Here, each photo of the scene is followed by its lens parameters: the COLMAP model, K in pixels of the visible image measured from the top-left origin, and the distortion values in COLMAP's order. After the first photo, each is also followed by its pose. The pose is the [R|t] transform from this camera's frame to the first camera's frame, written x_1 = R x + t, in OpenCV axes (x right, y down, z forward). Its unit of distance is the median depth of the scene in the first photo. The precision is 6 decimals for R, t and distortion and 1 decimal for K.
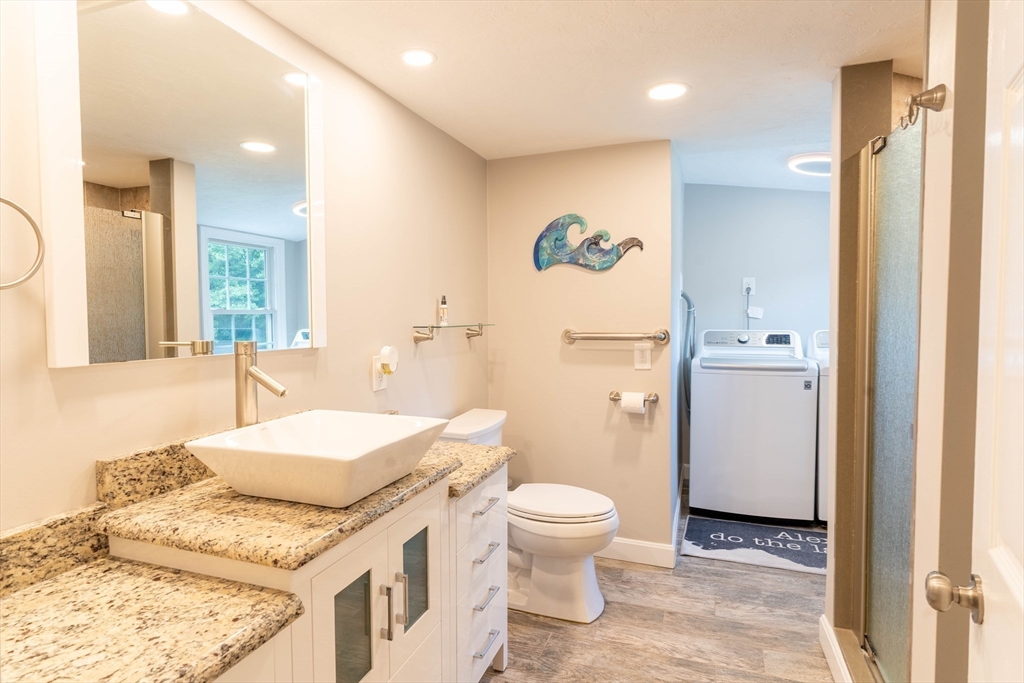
lens RADIAL K [[553.2, 0, 502.8], [0, 553.2, 340.9], [0, 0, 1]] dist [-0.020066, 0.002934]
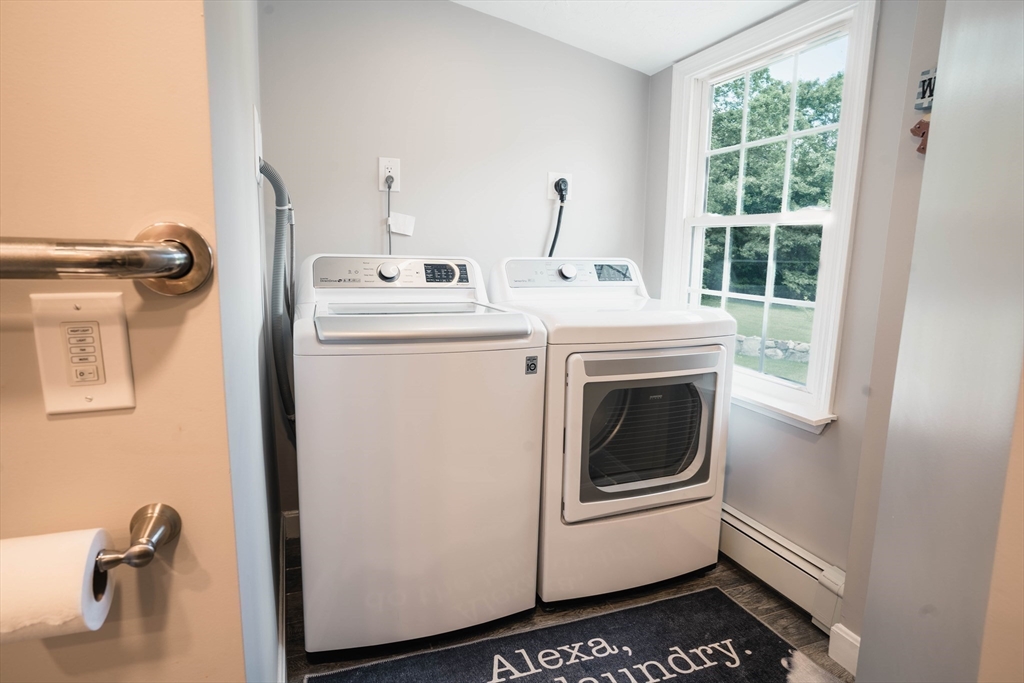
lens RADIAL K [[553.2, 0, 503.6], [0, 553.2, 344.1], [0, 0, 1]] dist [-0.020066, 0.002934]
pose [[0.752920, -0.083151, 0.652838, 0.190090], [0.002395, 0.992326, 0.123629, -0.000942], [-0.658108, -0.091519, 0.747341, 0.587662]]
